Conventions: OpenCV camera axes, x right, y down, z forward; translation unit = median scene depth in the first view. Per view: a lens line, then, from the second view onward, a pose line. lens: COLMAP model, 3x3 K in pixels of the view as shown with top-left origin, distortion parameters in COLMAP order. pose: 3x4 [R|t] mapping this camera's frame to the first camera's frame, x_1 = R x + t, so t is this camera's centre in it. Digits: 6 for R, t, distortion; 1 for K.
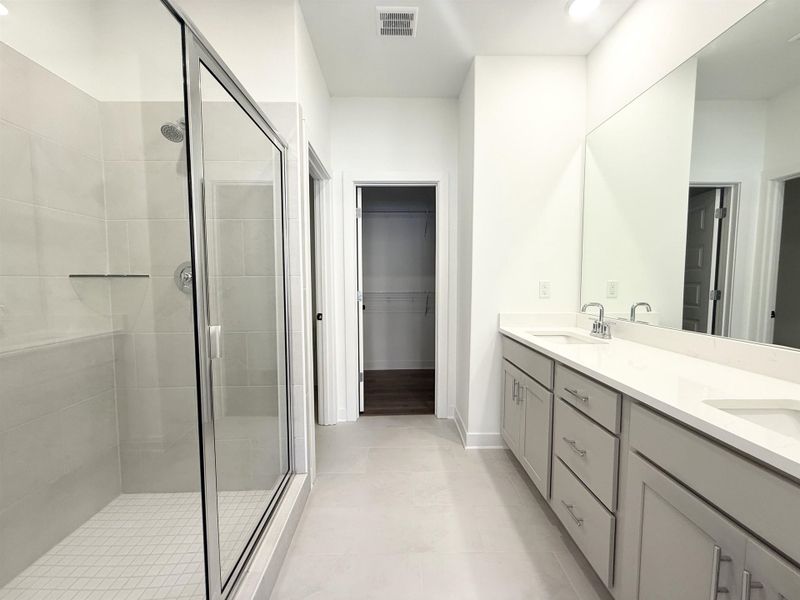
lens RADIAL K [[319.4, 0, 398.4], [0, 319.4, 300.7], [0, 0, 1]] dist [-0.000955, 0.000225]
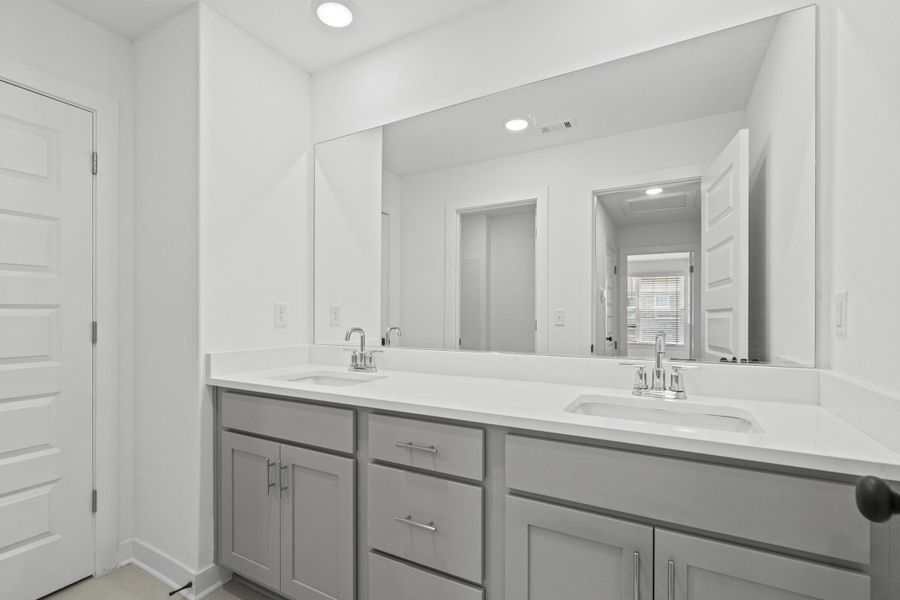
lens RADIAL K [[412.2, 0, 439.7], [0, 412.2, 309.9], [0, 0, 1]] dist [-0.000898, 0.000224]
pose [[0.516592, 0.007347, 0.856200, -0.147091], [0.058499, 0.997324, -0.043854, 0.017677], [-0.854231, 0.072741, 0.514779, 0.300214]]
